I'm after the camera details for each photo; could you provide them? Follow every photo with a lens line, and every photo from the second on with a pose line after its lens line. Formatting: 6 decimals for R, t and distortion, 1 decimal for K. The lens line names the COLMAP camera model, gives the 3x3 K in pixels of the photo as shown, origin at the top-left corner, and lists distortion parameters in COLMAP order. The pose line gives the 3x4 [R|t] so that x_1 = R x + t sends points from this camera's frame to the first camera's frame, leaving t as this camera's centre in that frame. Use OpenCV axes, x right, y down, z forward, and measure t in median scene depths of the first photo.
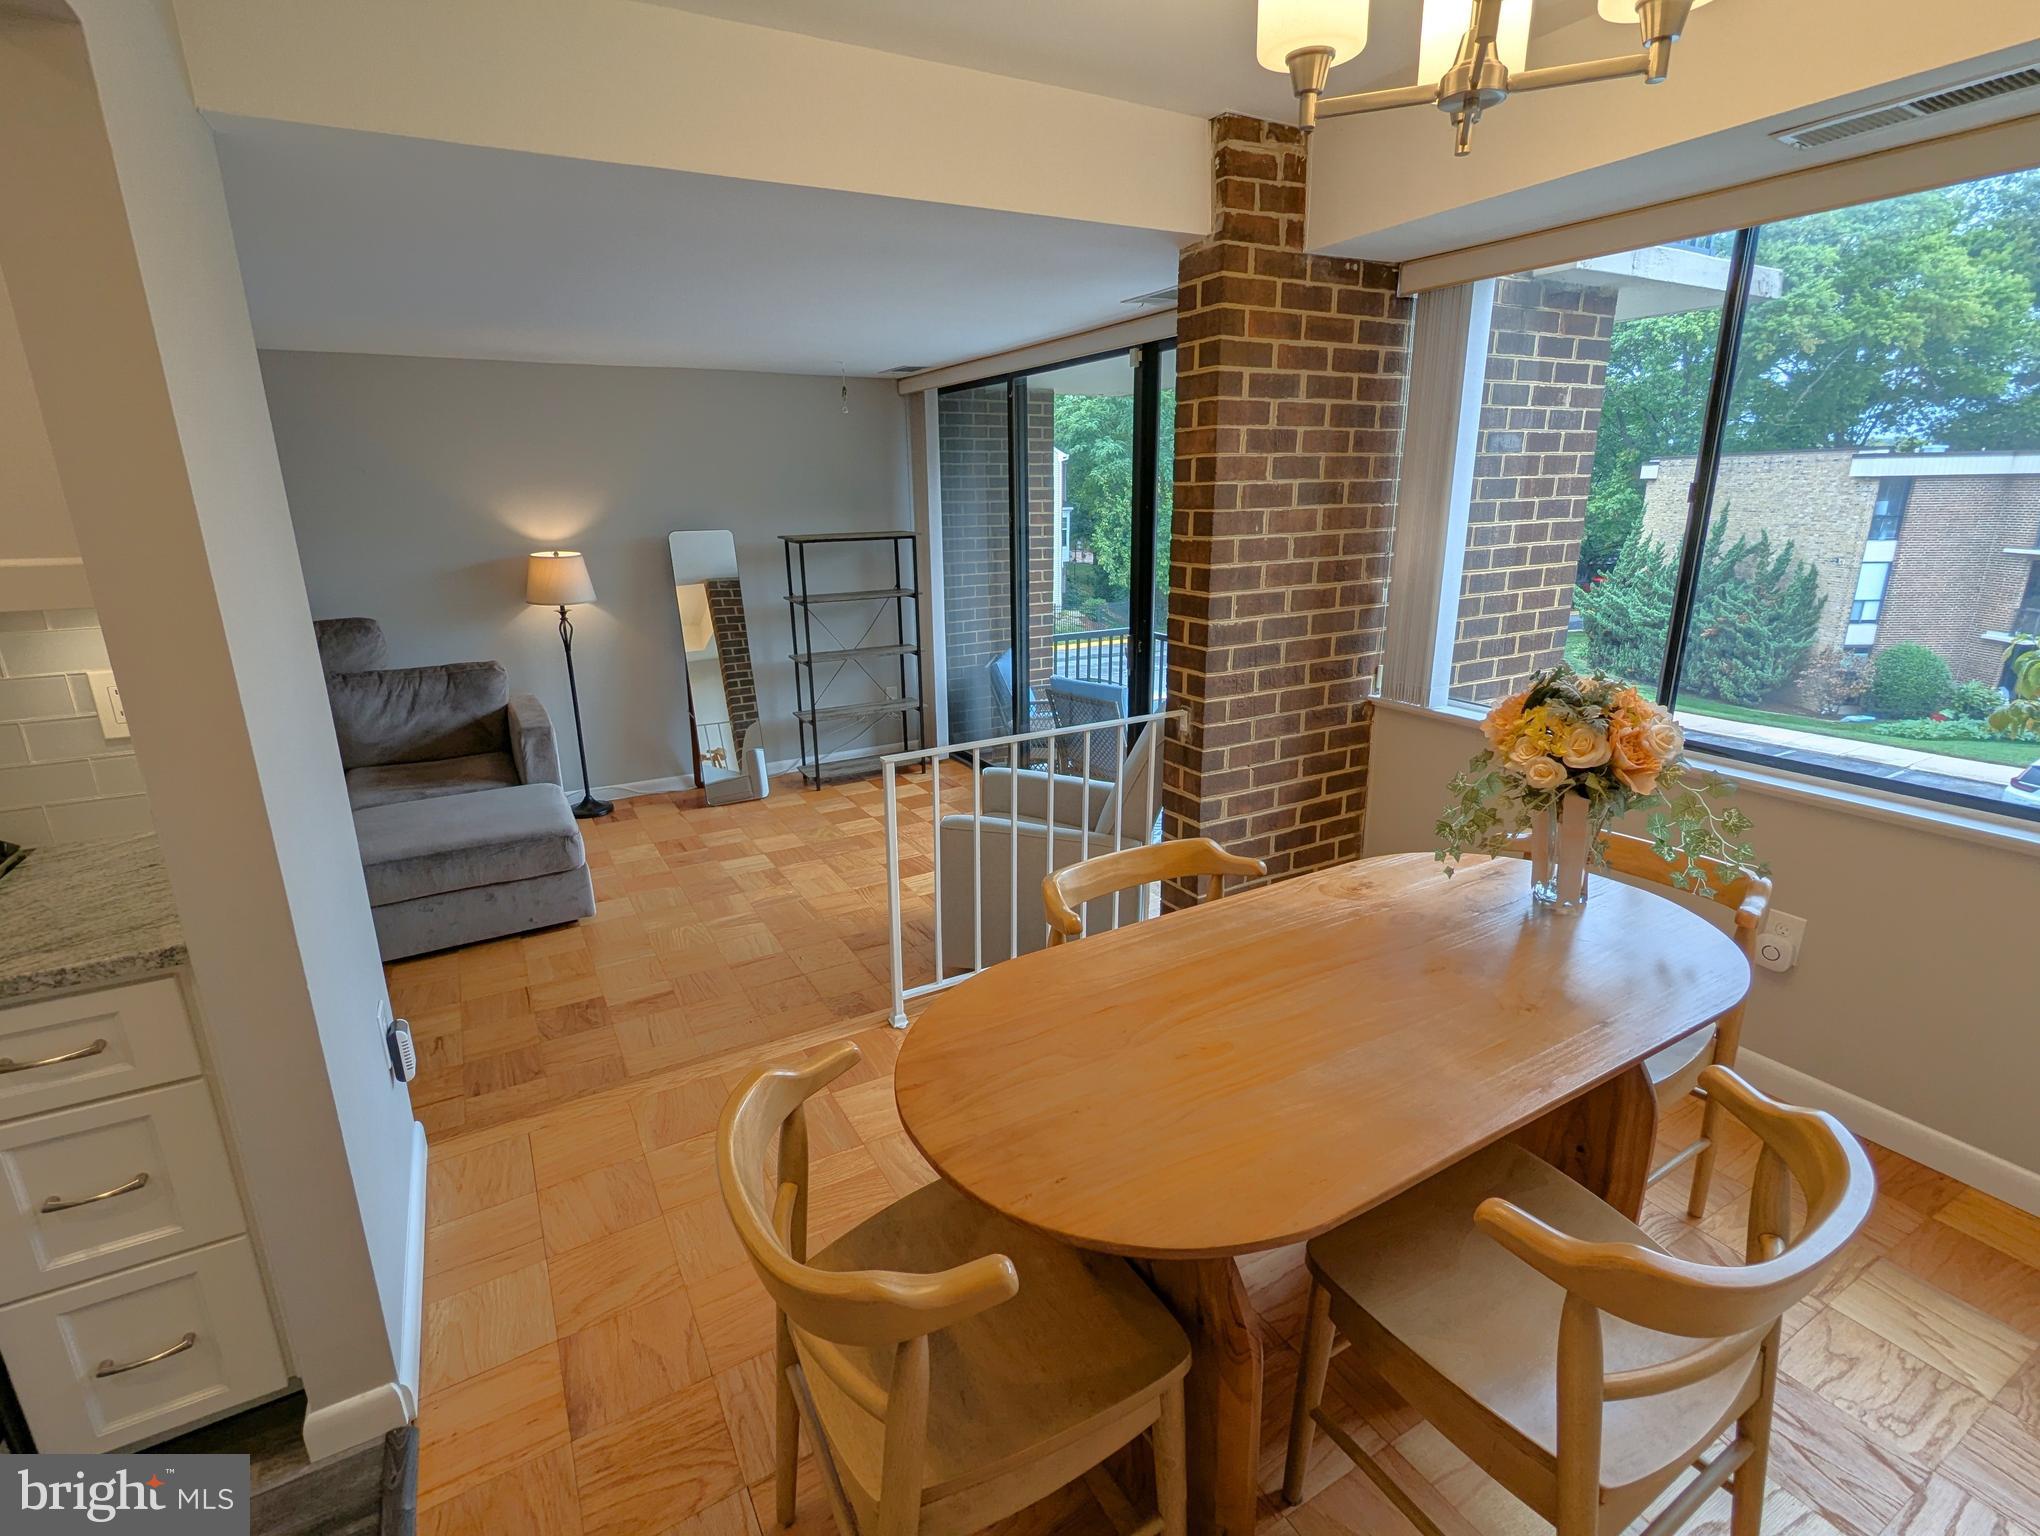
lens RADIAL K [[970.6, 0, 1019.3], [0, 970.6, 769.2], [0, 0, 1]] dist [0.001837, -0.000668]
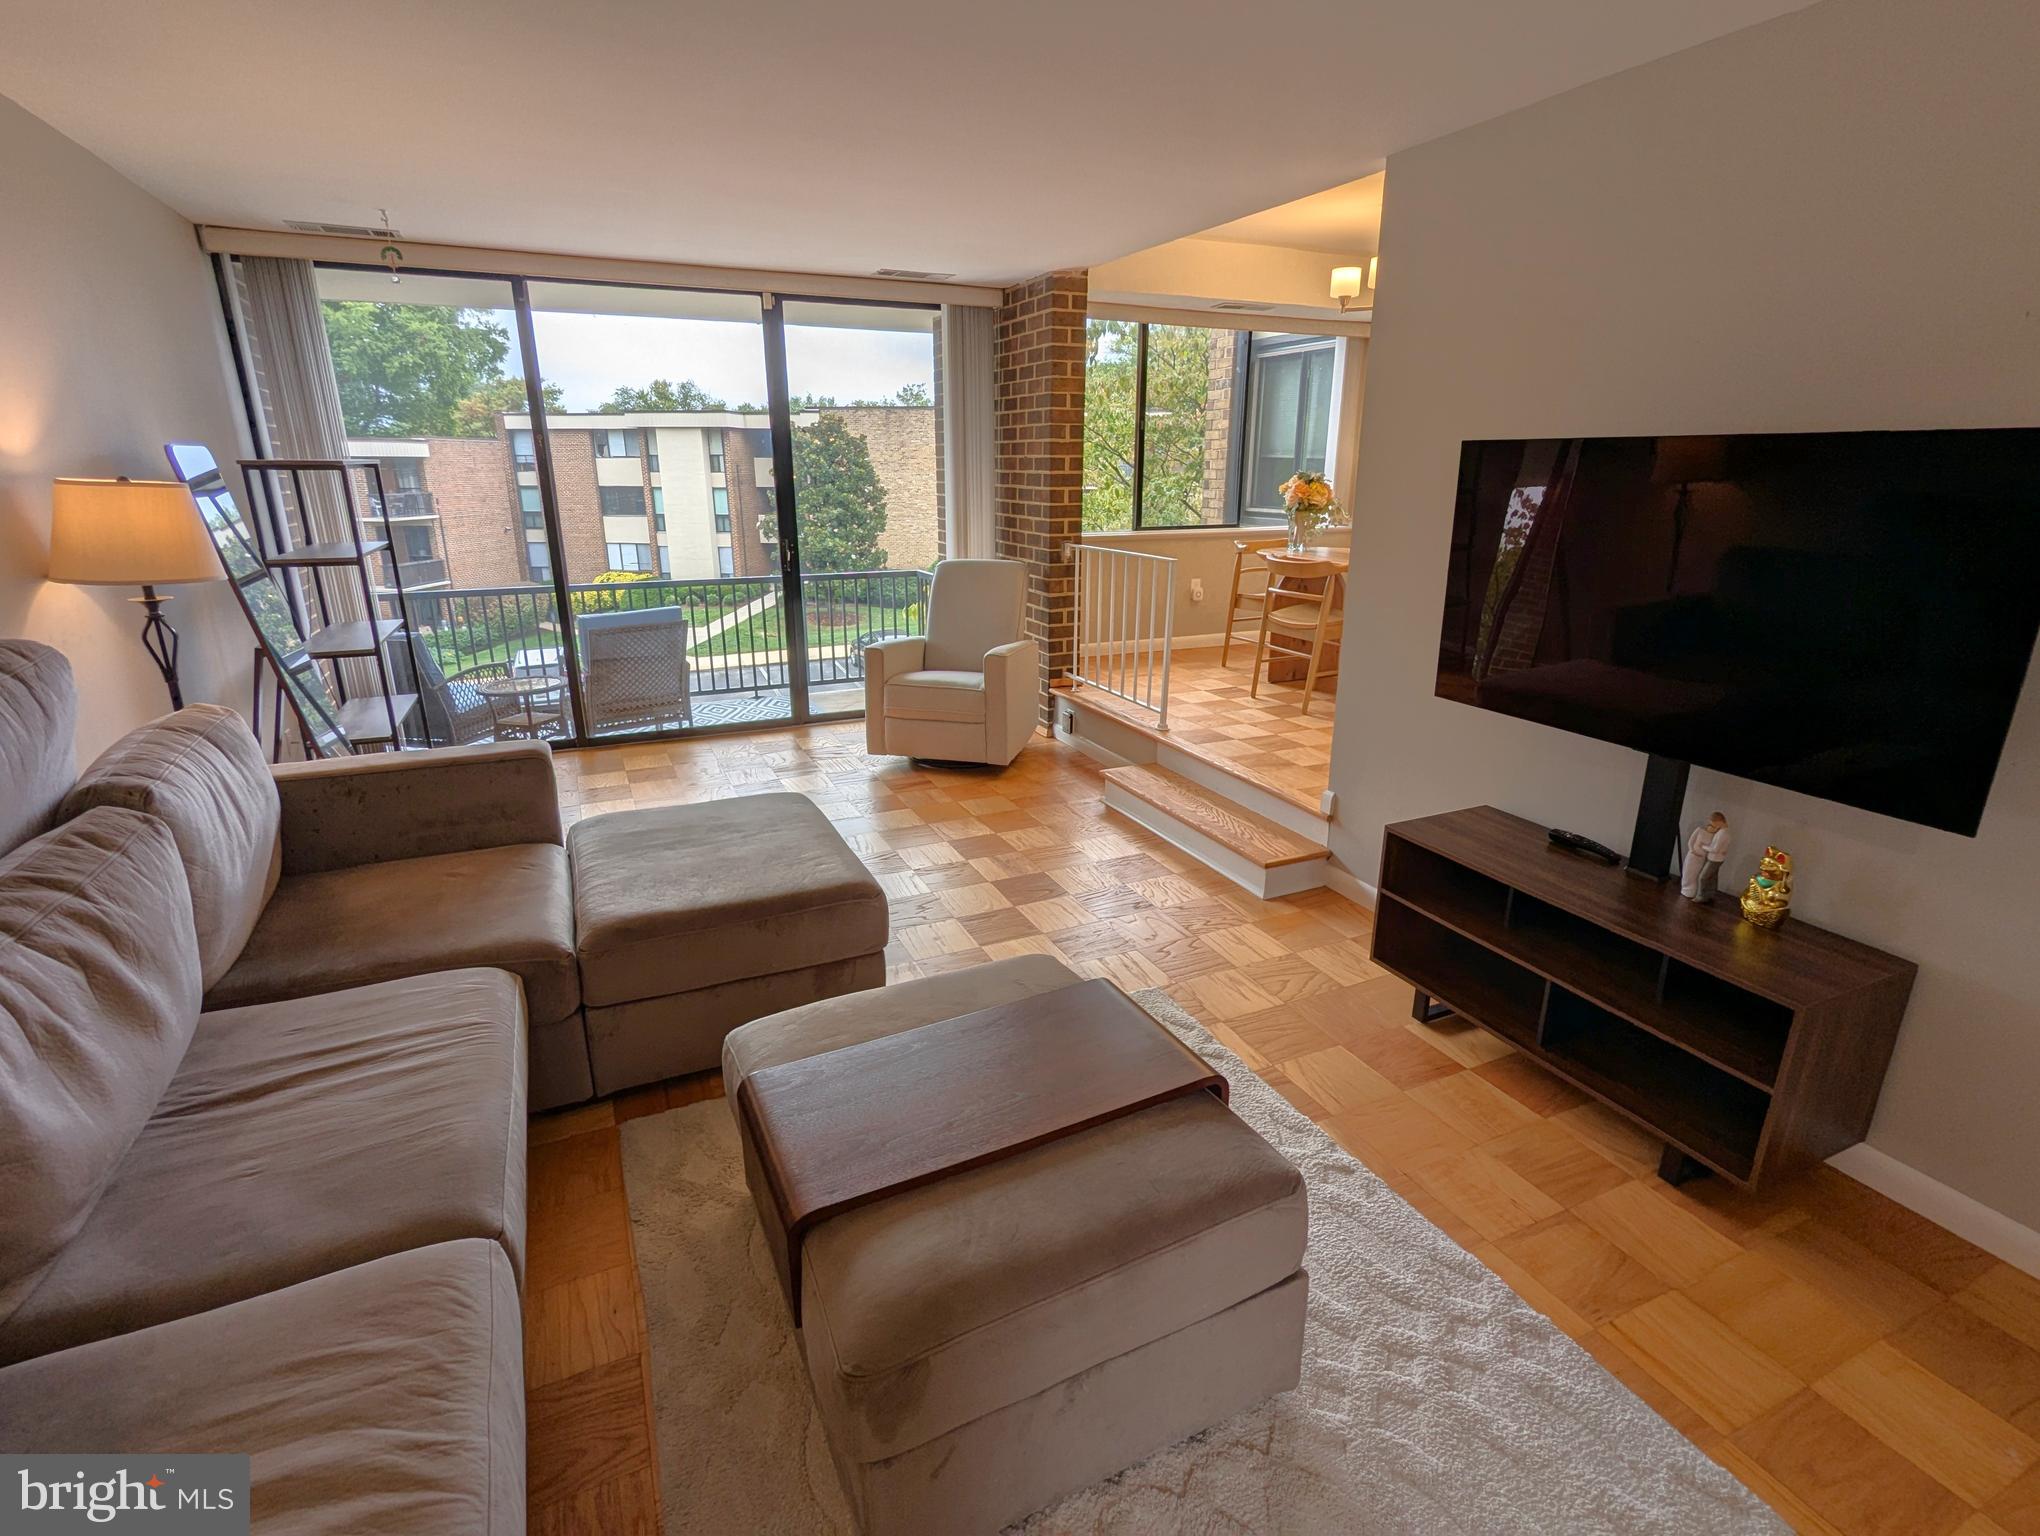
lens RADIAL K [[969.3, 0, 1018.3], [0, 969.3, 770.9], [0, 0, 1]] dist [0.001513, -0.001055]
pose [[0.083218, -0.288886, 0.953740, -1.527183], [0.277095, 0.926025, 0.256314, -0.144674], [-0.957232, 0.242946, 0.157111, 0.871114]]
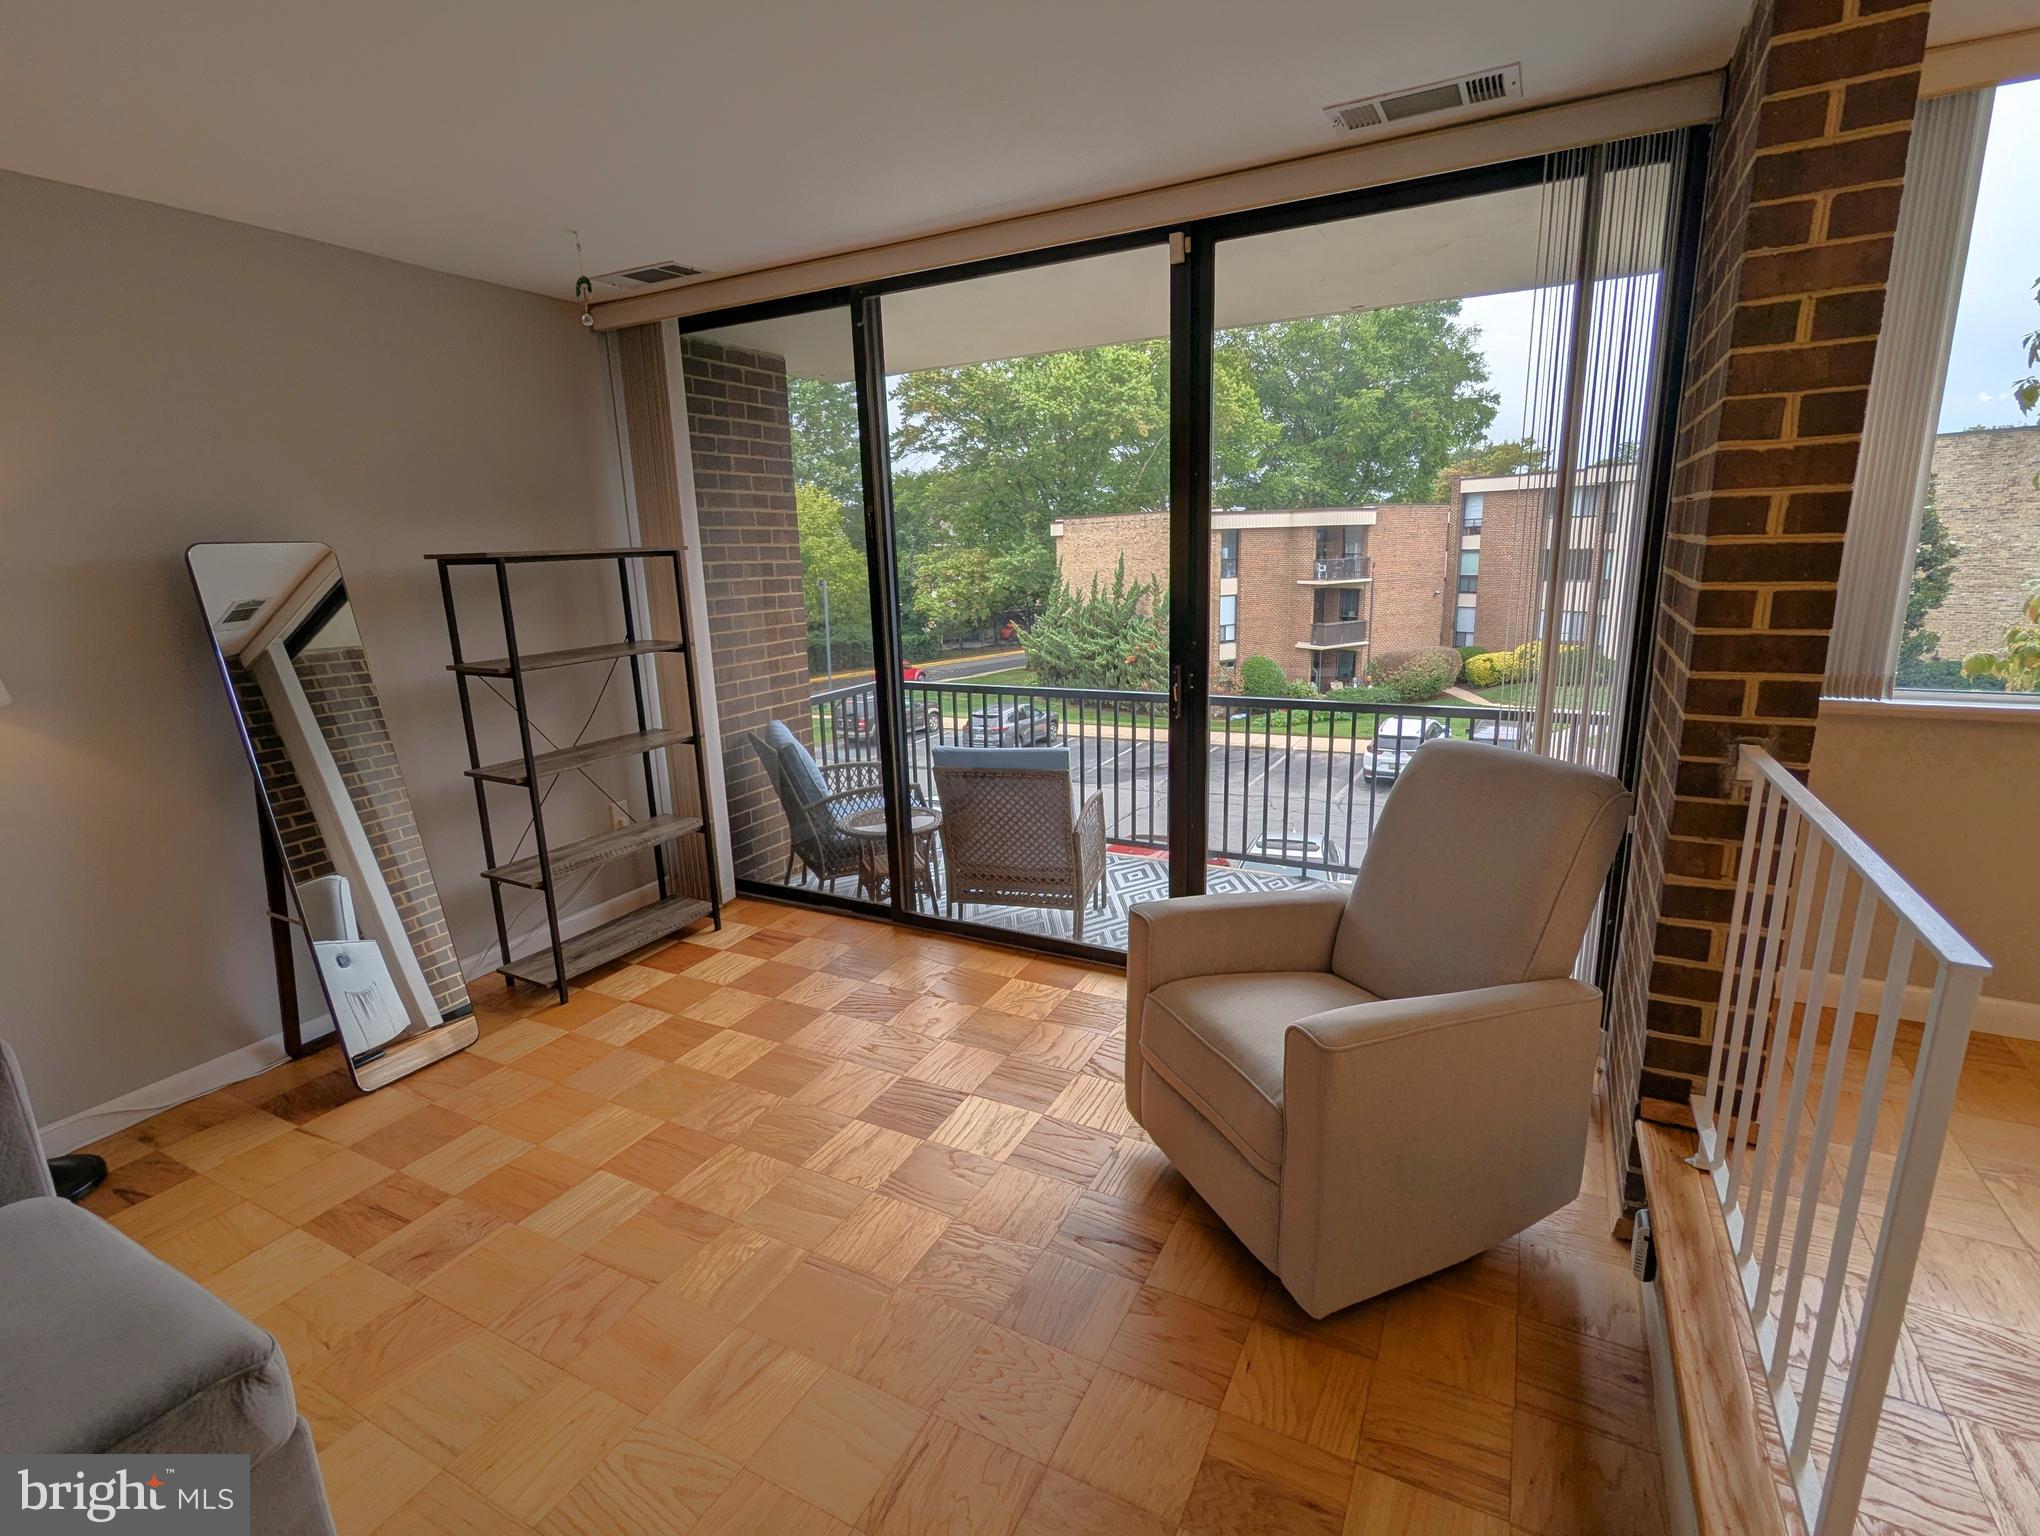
lens RADIAL K [[969.3, 0, 1018.3], [0, 969.3, 770.9], [0, 0, 1]] dist [0.001513, -0.001055]
pose [[0.843287, -0.136555, 0.519826, -0.482324], [0.169505, 0.985397, -0.016122, -0.105375], [-0.510034, 0.101709, 0.854120, 0.696217]]
